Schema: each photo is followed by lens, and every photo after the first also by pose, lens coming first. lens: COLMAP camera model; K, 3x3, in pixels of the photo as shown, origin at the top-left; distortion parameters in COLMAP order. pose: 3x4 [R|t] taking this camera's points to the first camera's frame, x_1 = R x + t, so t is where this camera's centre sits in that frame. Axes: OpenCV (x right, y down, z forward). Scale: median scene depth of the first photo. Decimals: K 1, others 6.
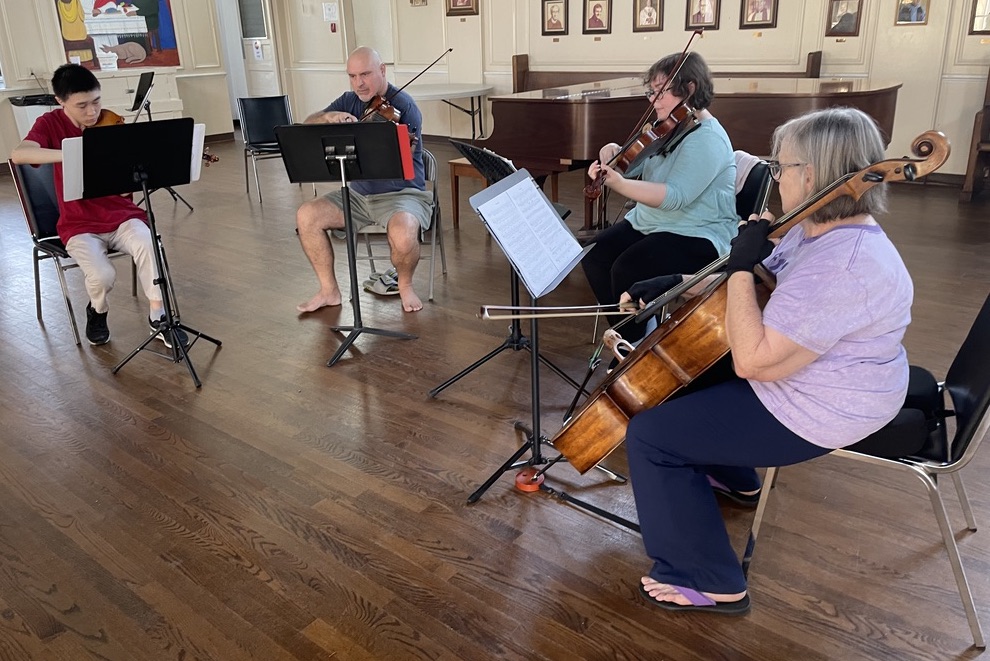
lens RADIAL K [[787.5, 0, 488.3], [0, 787.5, 331.2], [0, 0, 1]] dist [0.052565, -0.028949]
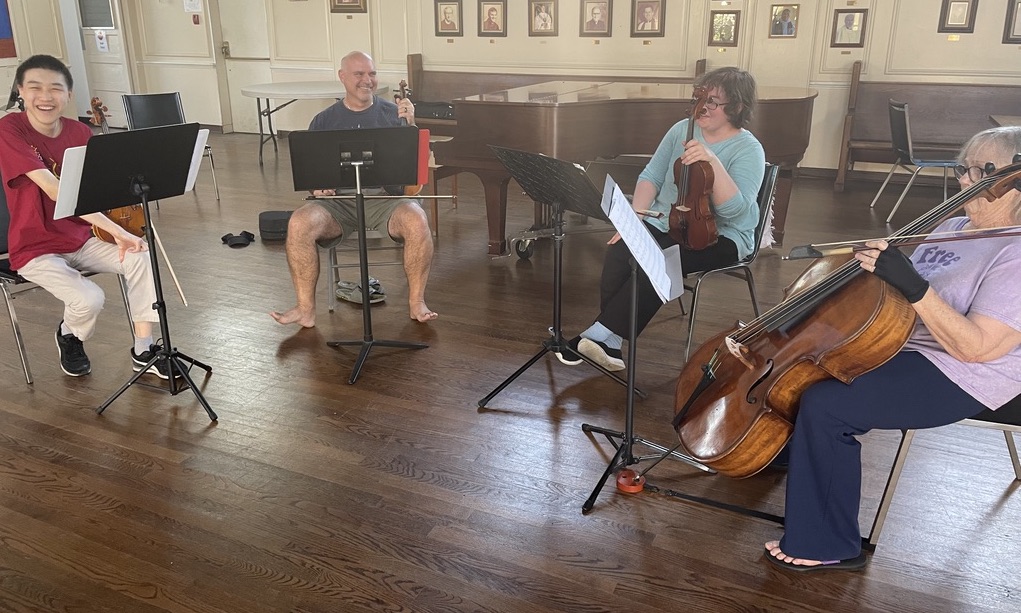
lens RADIAL K [[792.2, 0, 514.6], [0, 792.2, 296.3], [0, 0, 1]] dist [0.053146, -0.020957]
pose [[0.965389, -0.056522, 0.254614, -0.201597], [0.065990, 0.997405, -0.028793, -0.016065], [-0.252326, 0.044599, 0.966614, 0.028127]]
